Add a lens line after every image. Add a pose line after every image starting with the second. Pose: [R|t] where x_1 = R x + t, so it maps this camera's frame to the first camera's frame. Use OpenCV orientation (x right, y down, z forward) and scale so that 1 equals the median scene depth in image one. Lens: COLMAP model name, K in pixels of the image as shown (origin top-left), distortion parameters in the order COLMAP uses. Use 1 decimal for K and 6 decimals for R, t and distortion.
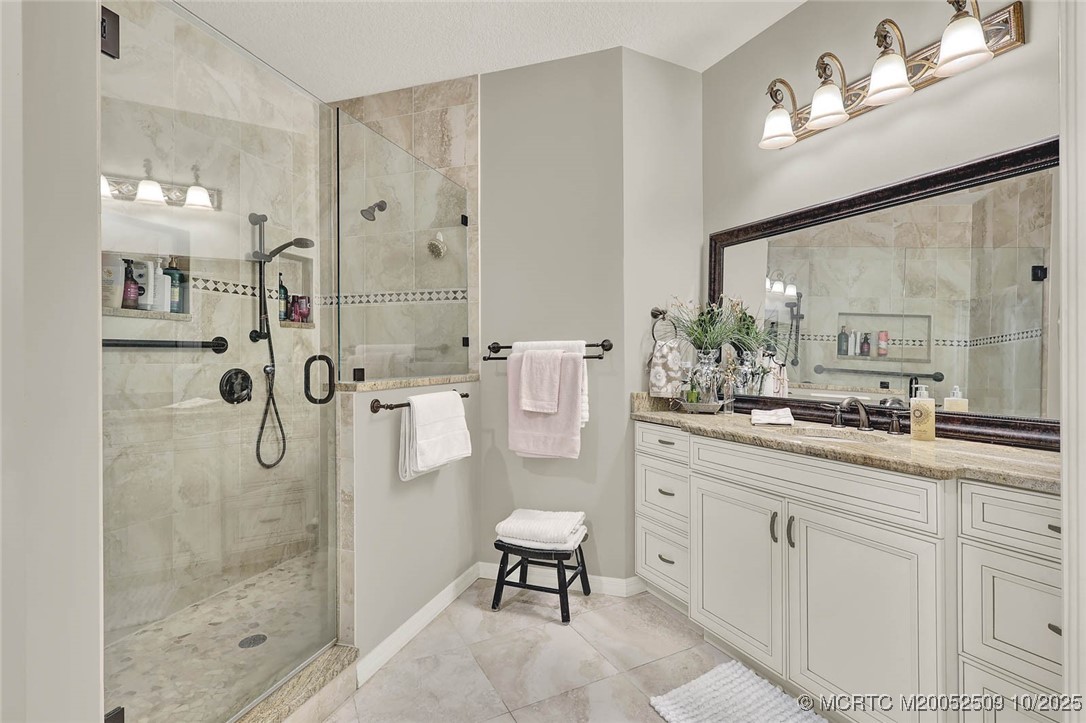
lens RADIAL K [[530.1, 0, 546.0], [0, 530.1, 354.6], [0, 0, 1]] dist [0.000694, 0.000525]
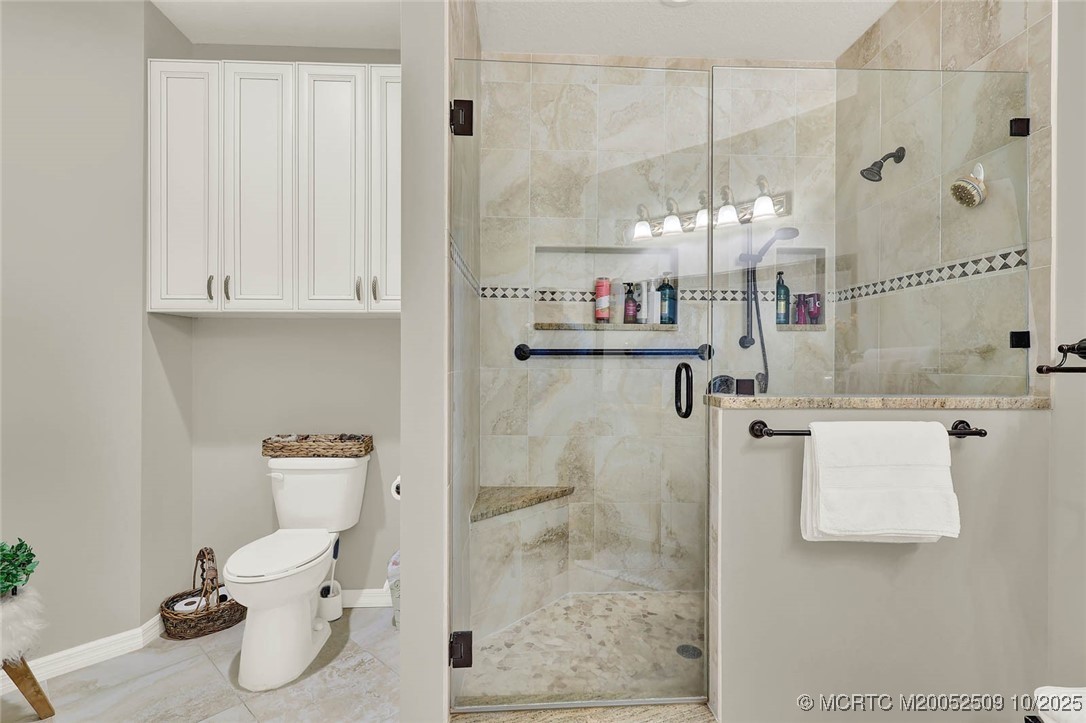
lens RADIAL K [[510.2, 0, 540.4], [0, 510.2, 363.9], [0, 0, 1]] dist [-0.000320, -0.000005]
pose [[0.337484, 0.006324, -0.941310, 0.190099], [-0.000999, 0.999979, 0.006360, -0.001049], [0.941331, -0.001206, 0.337483, 0.325075]]
